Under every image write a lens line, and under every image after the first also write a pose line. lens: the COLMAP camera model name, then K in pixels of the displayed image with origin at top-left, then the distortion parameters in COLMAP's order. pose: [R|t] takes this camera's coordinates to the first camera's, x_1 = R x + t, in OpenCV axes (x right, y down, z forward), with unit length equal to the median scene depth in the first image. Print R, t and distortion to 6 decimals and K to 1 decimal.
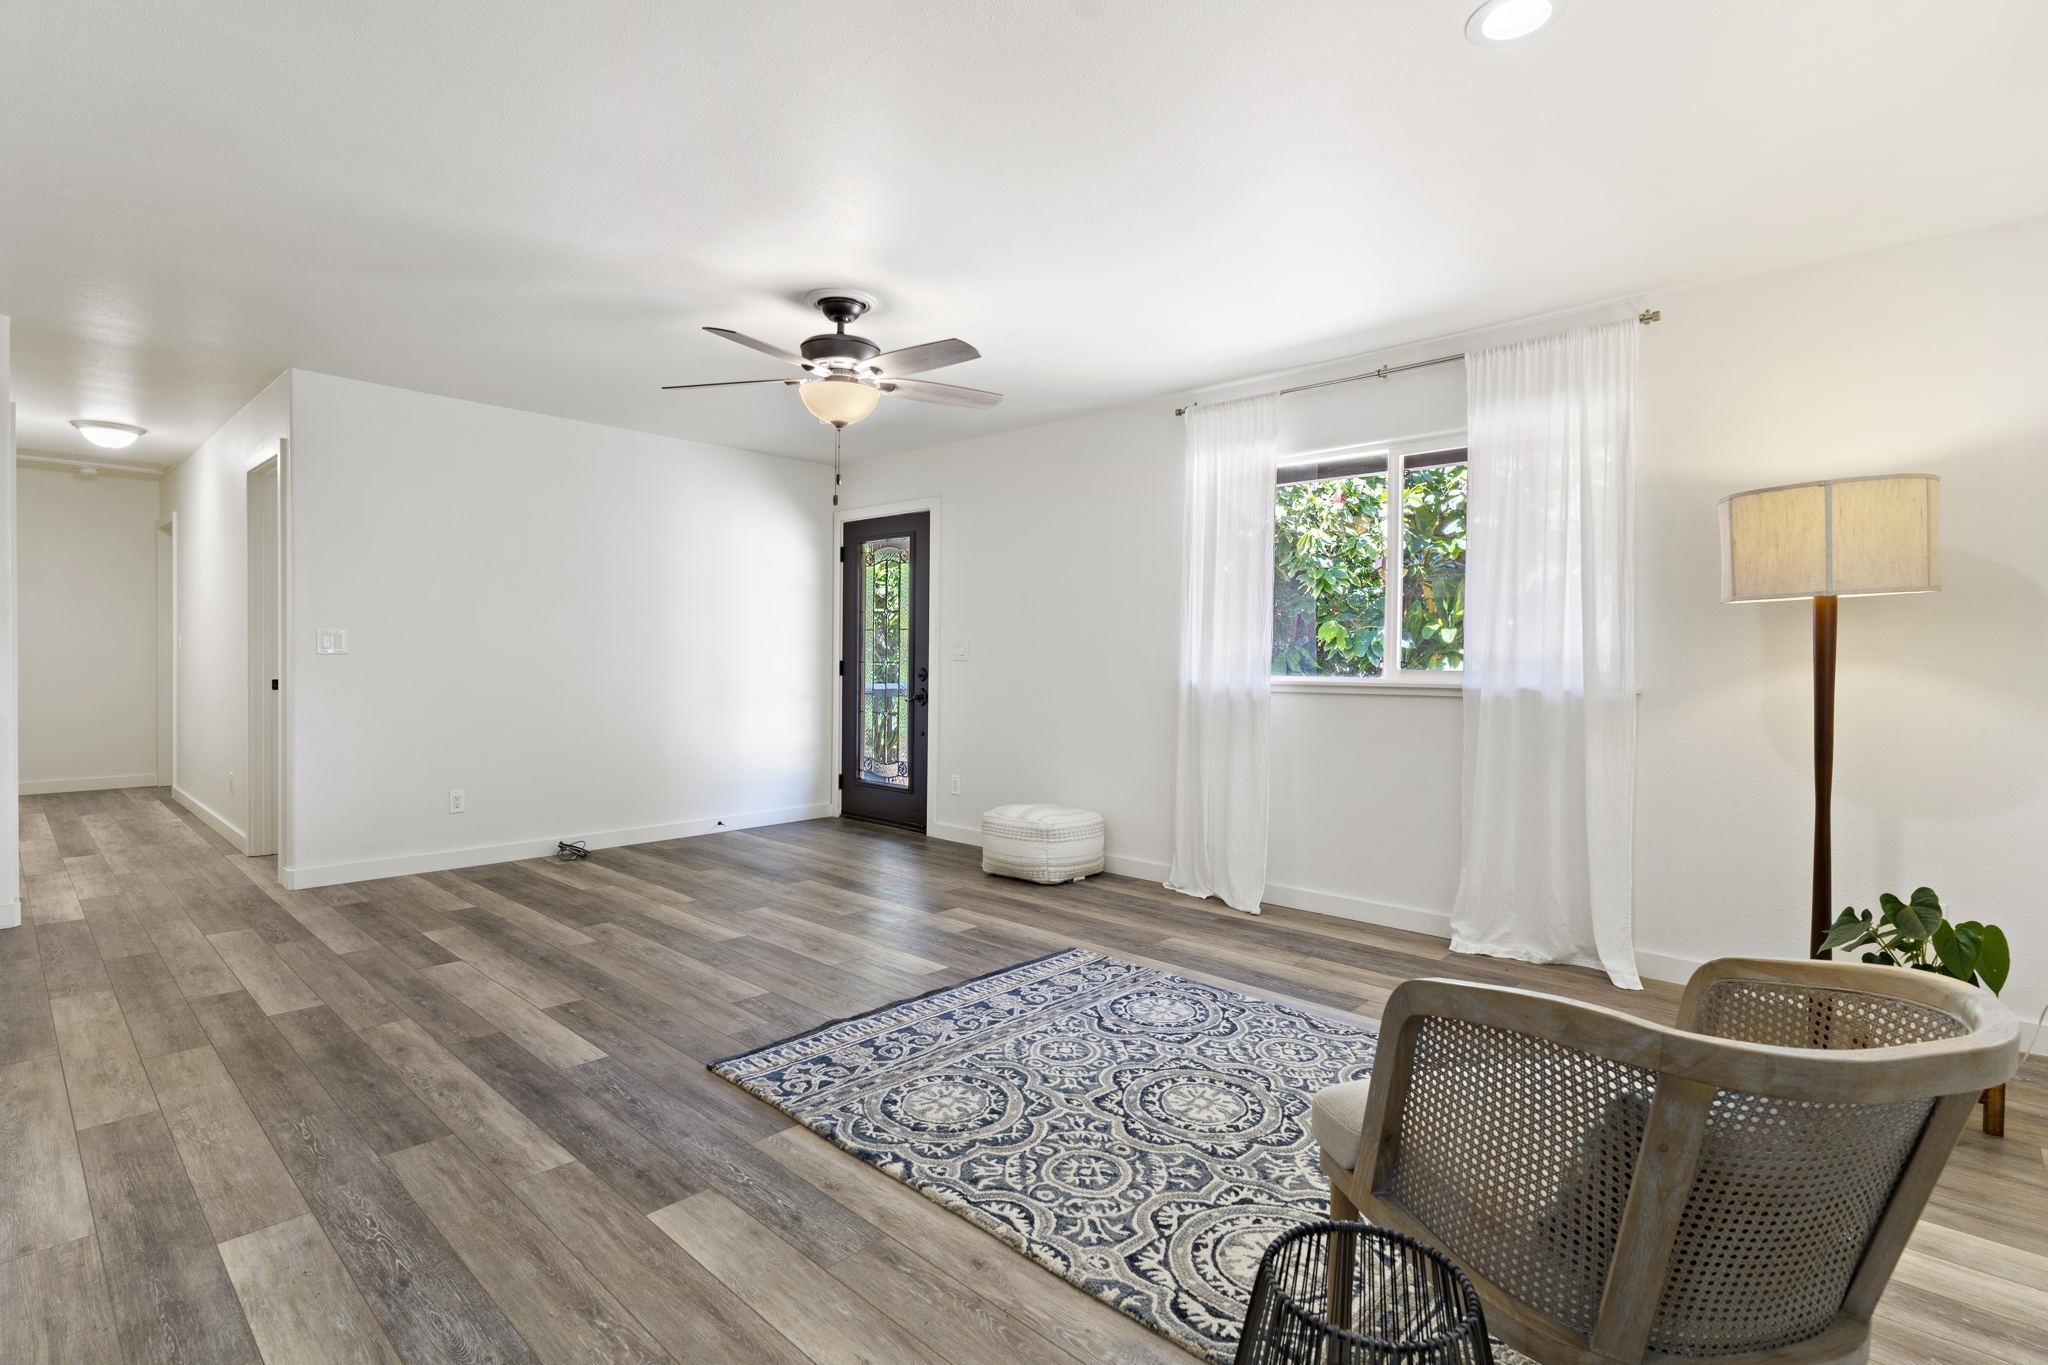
lens RADIAL K [[979.7, 0, 1026.7], [0, 979.7, 674.0], [0, 0, 1]] dist [0.000409, 0.000763]
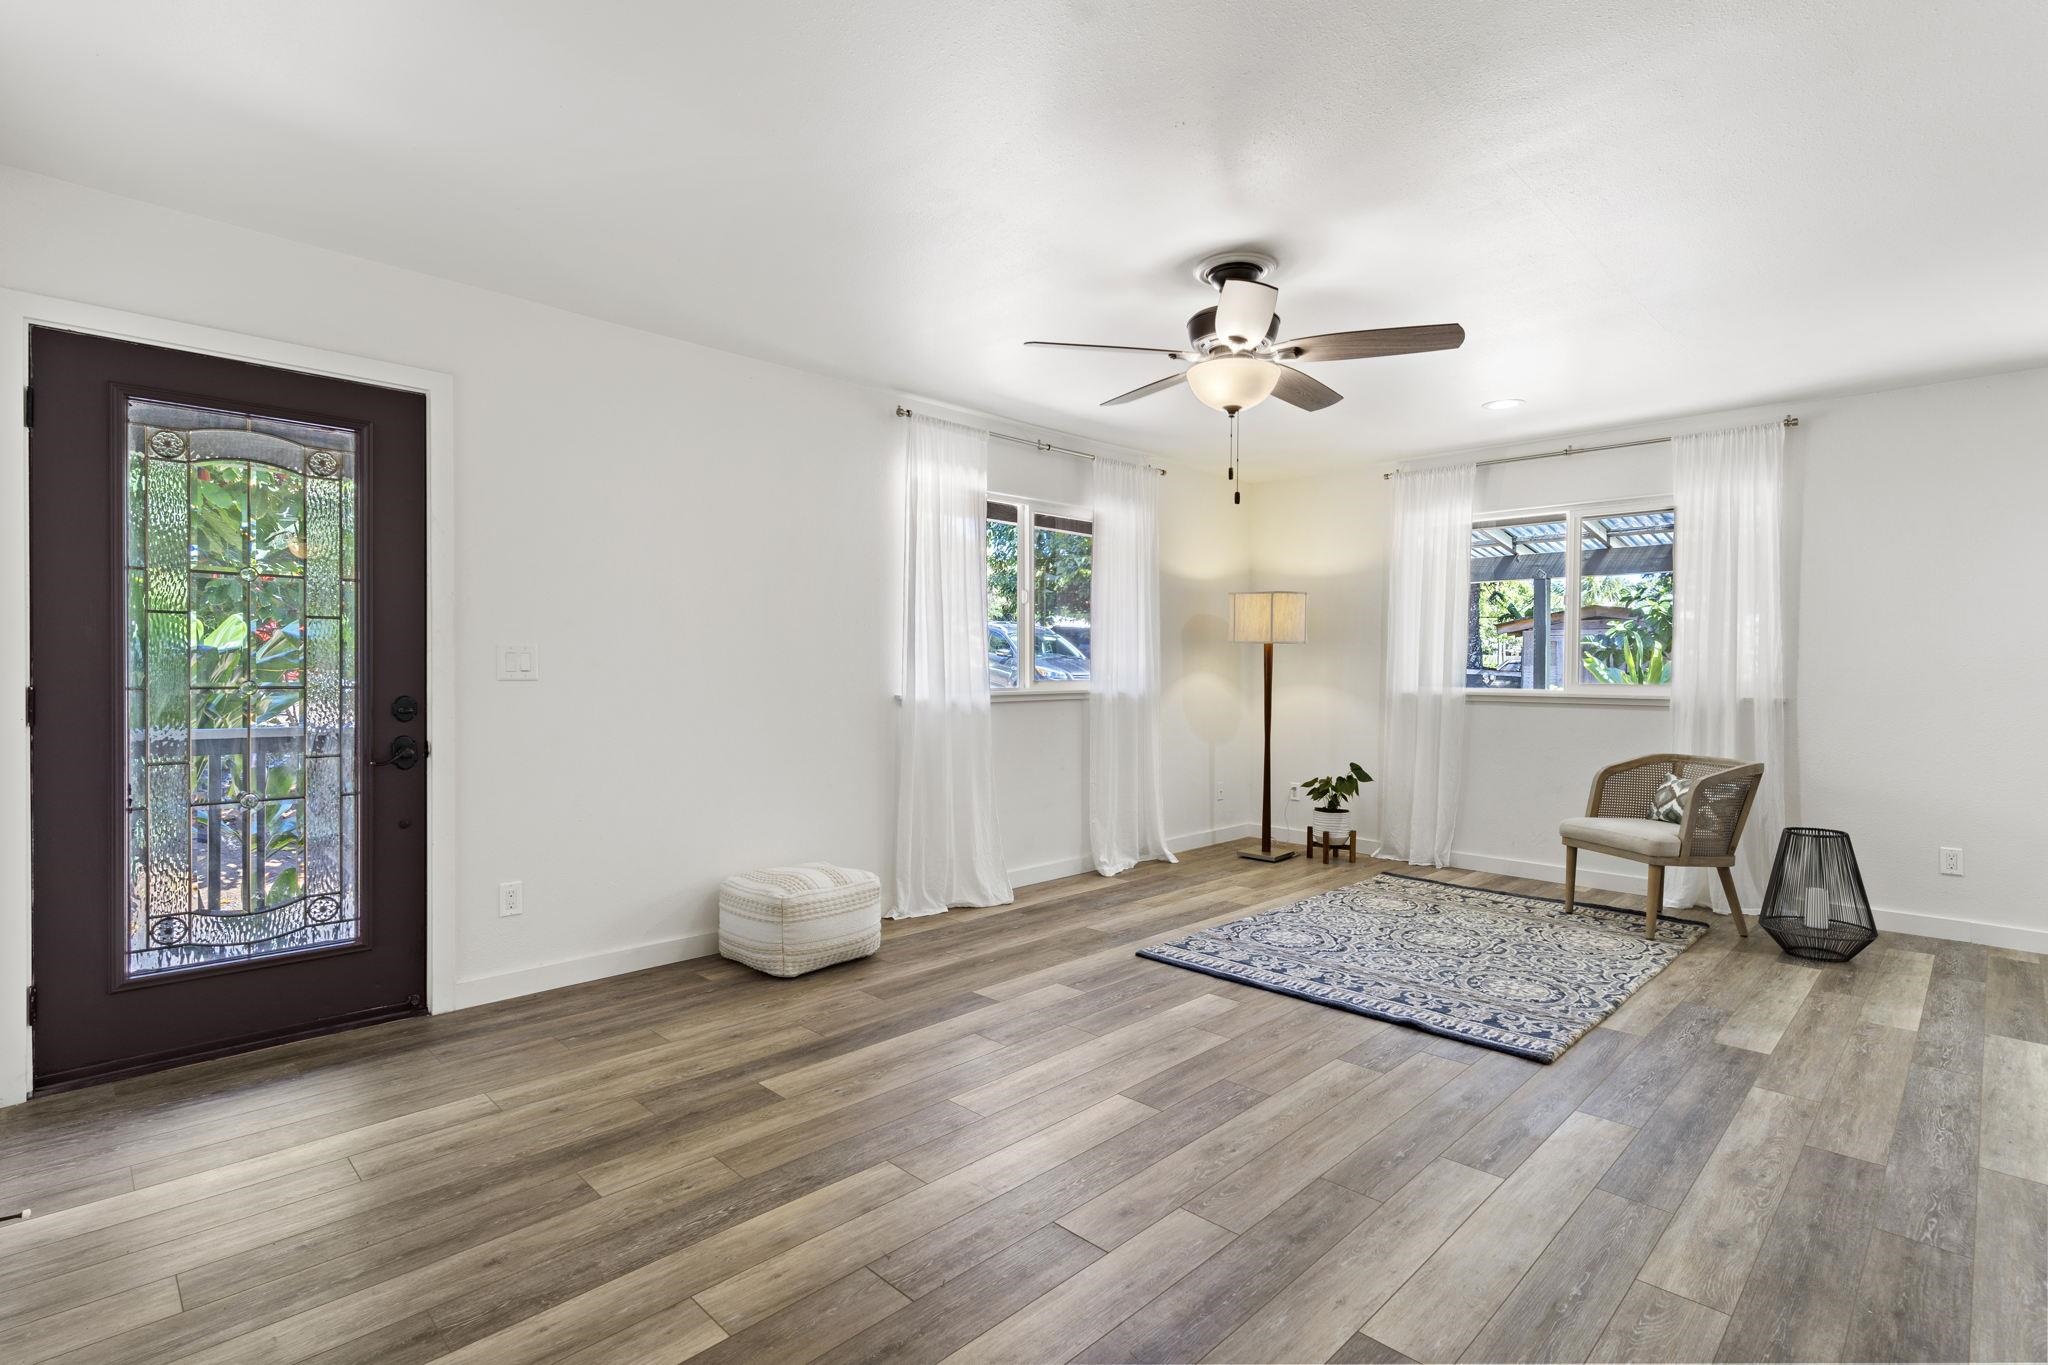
lens RADIAL K [[974.2, 0, 1024.0], [0, 974.2, 682.5], [0, 0, 1]] dist [0.000040, -0.000404]
pose [[0.037501, -0.023089, 0.999030, -1.080424], [0.012413, 0.999667, 0.022638, -0.036688], [-0.999219, 0.011552, 0.037775, 1.176291]]
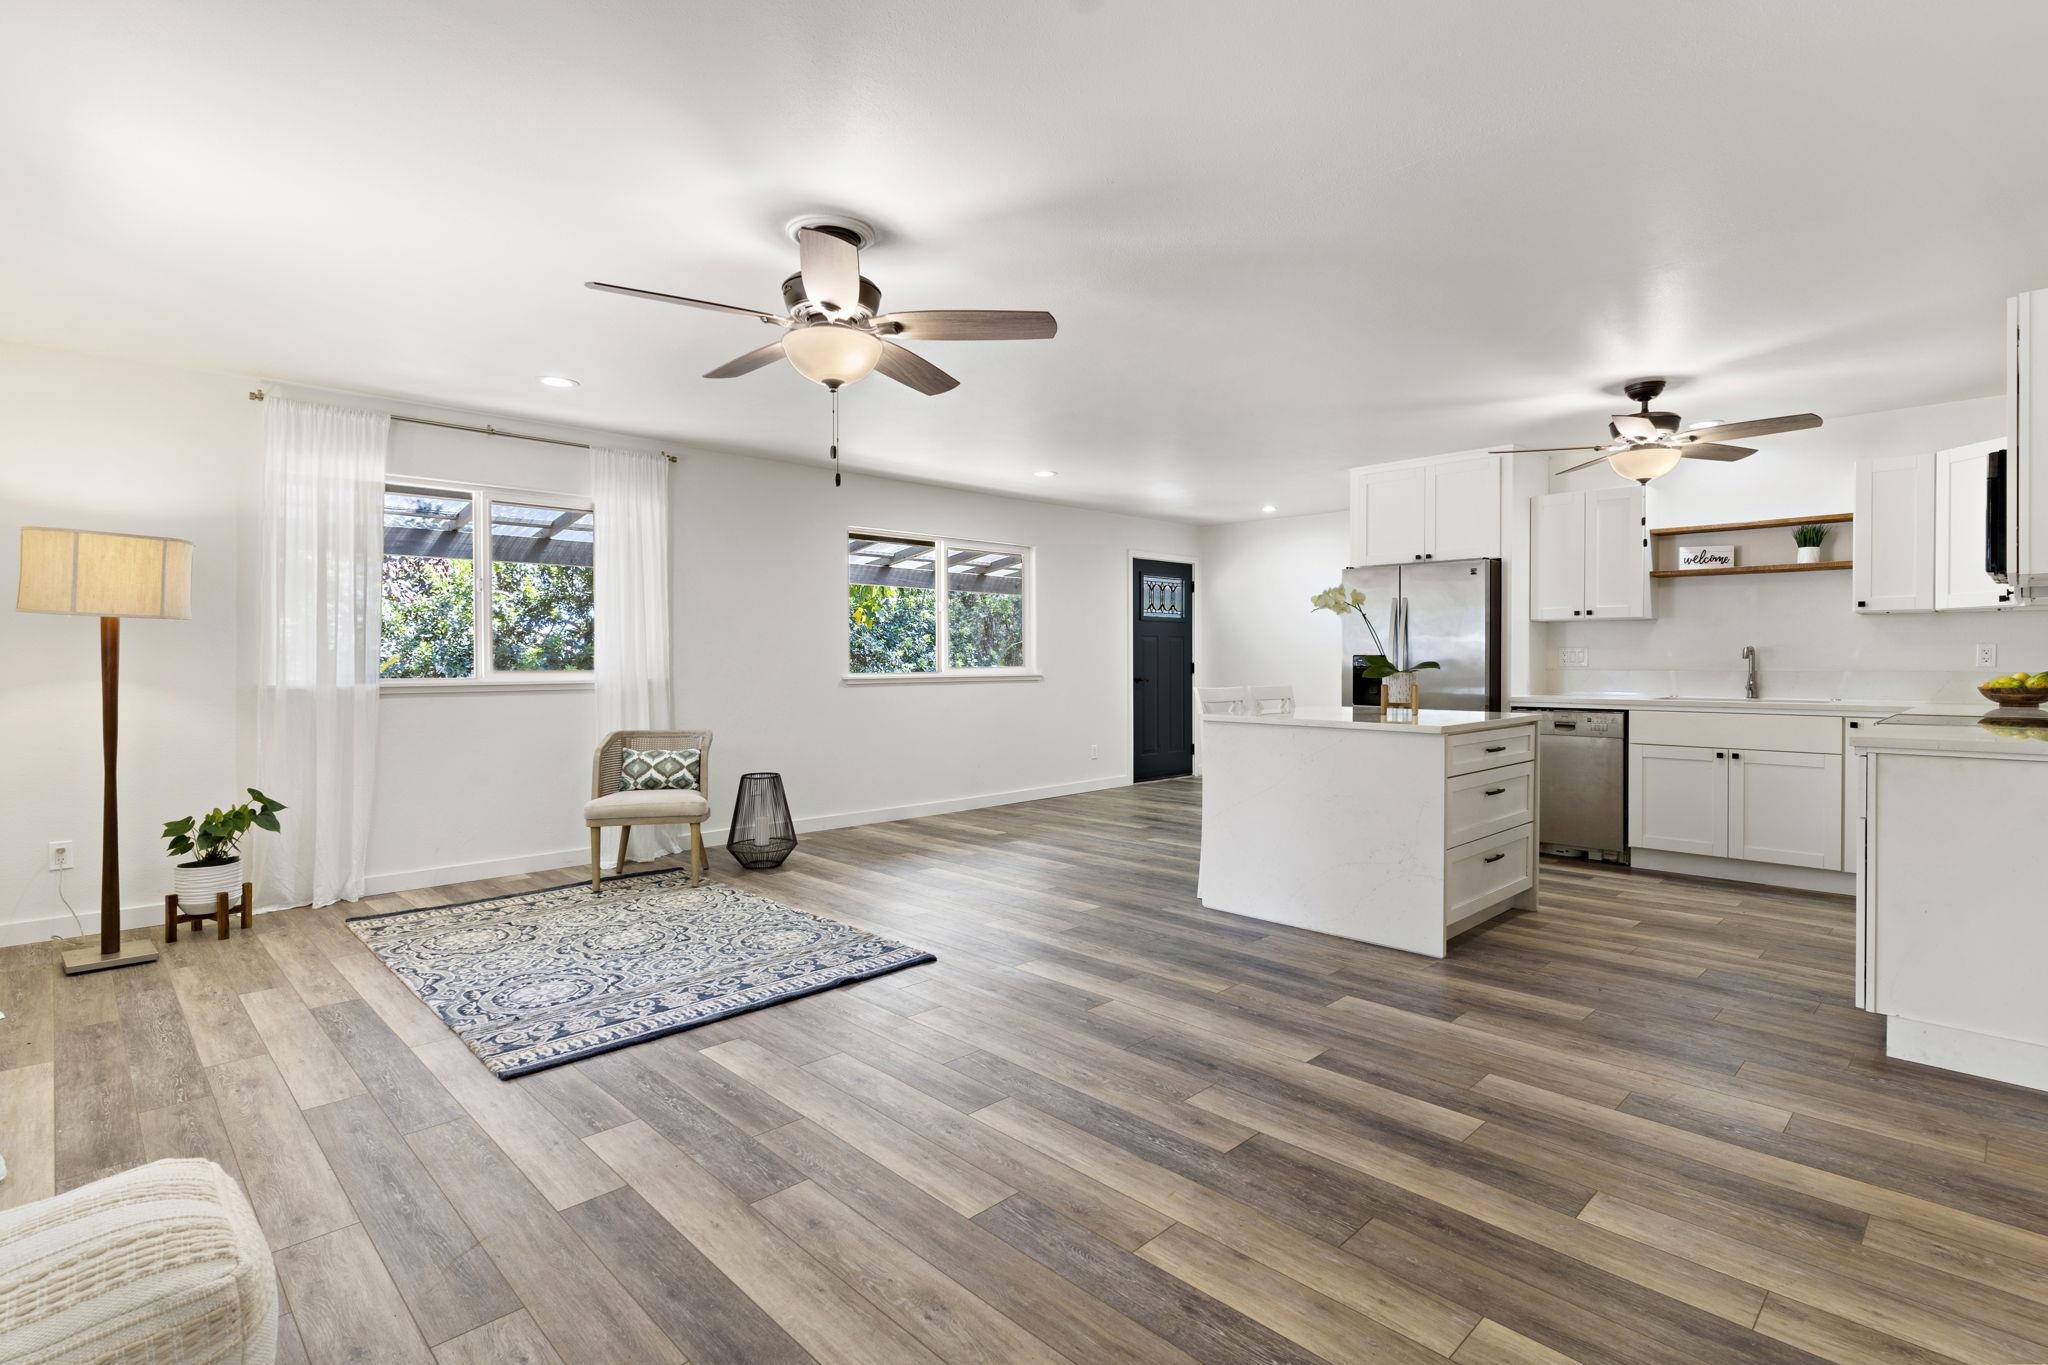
lens RADIAL K [[989.1, 0, 1024.6], [0, 989.1, 673.0], [0, 0, 1]] dist [0.001537, 0.000045]
pose [[-0.998907, -0.010481, 0.045545, -0.395141], [-0.008860, 0.999325, 0.035660, -0.047751], [-0.045888, 0.035218, -0.998326, 1.848422]]
